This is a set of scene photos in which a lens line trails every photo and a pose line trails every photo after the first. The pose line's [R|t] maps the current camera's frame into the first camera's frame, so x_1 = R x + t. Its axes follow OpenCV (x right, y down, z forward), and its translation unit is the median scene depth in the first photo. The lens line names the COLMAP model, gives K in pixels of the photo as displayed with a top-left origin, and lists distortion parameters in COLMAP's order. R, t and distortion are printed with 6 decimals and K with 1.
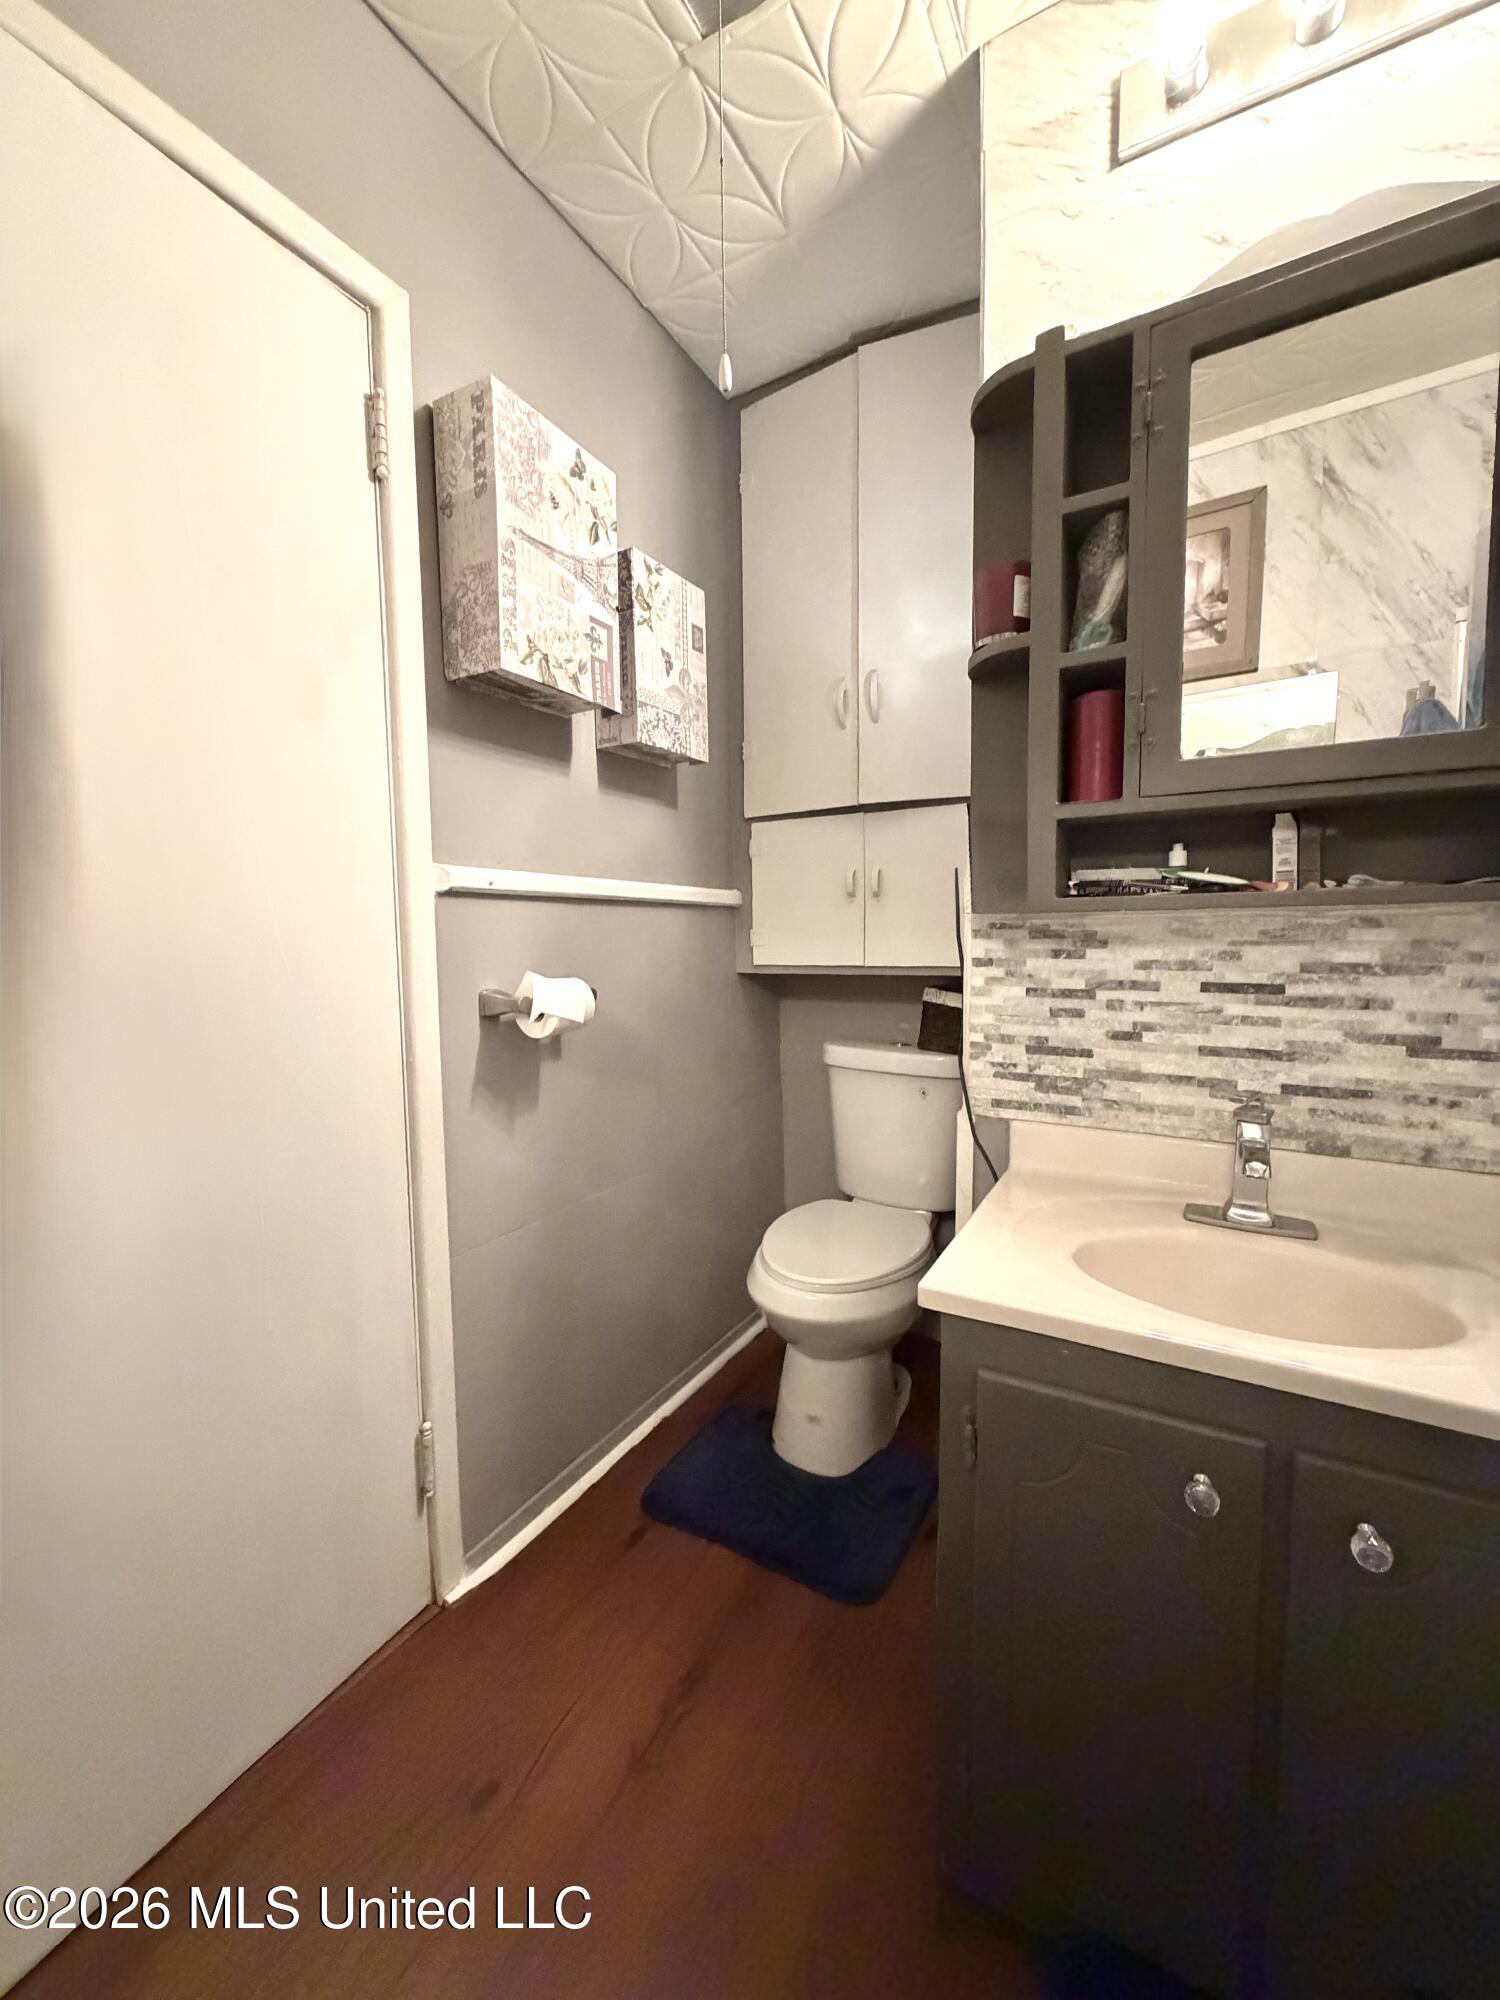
lens RADIAL K [[796.3, 0, 744.5], [0, 796.3, 994.8], [0, 0, 1]] dist [0.002021, -0.000581]
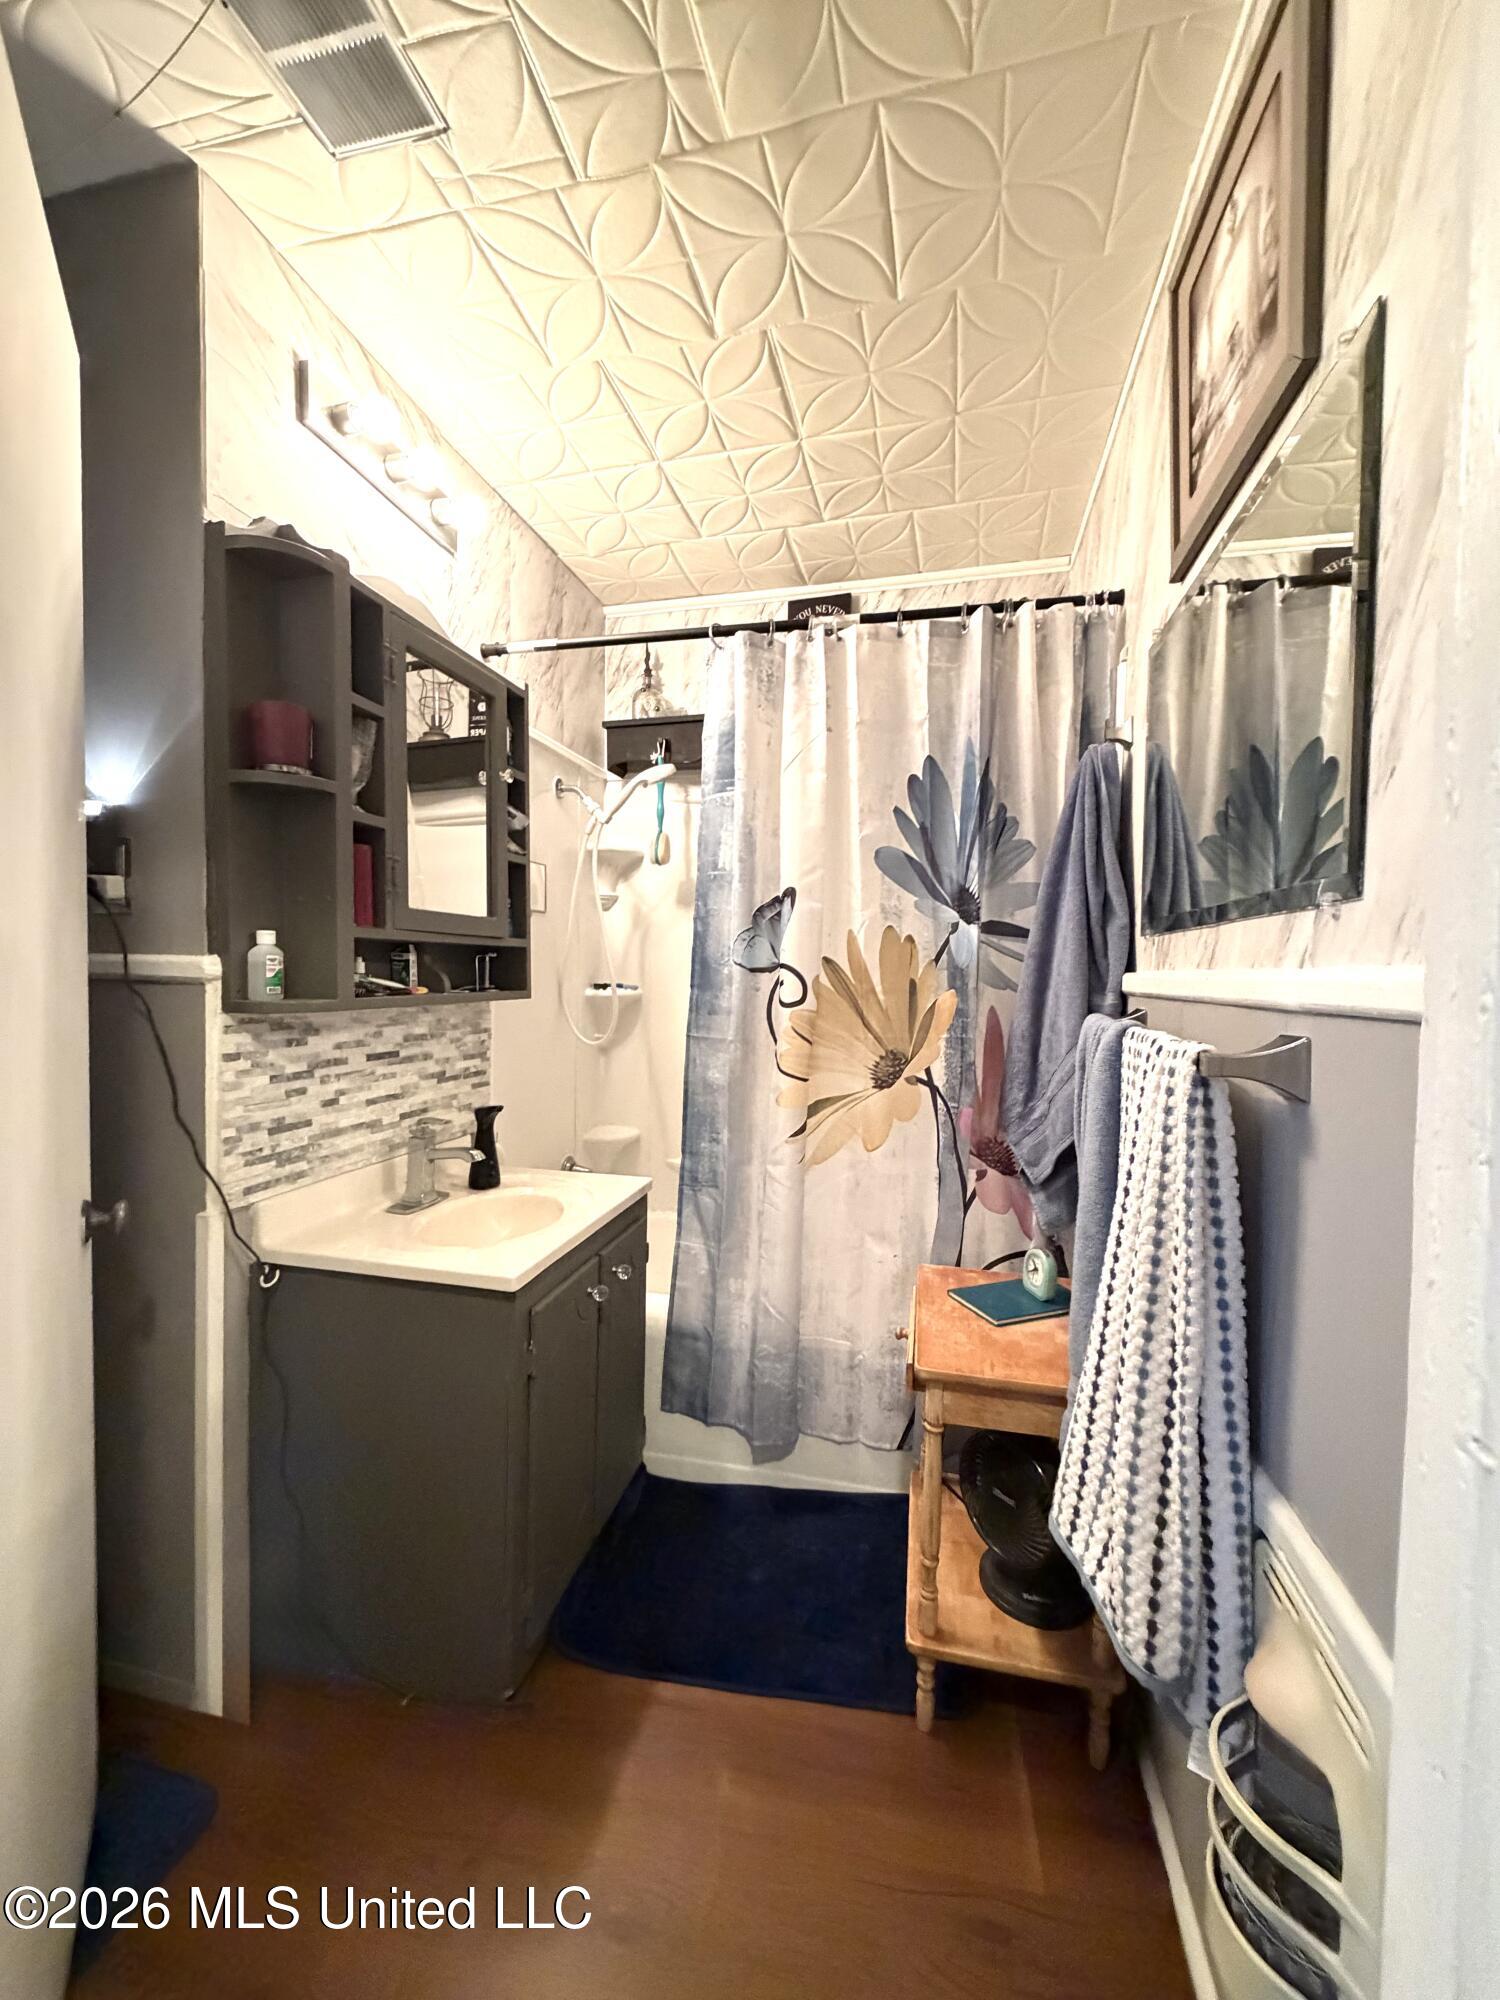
lens RADIAL K [[796.3, 0, 752.2], [0, 796.3, 998.6], [0, 0, 1]] dist [0.002021, -0.000581]
pose [[-0.291761, -0.024592, 0.956175, -0.929520], [0.063075, 0.996999, 0.044888, -0.128246], [-0.954409, 0.073407, -0.289335, 0.708841]]
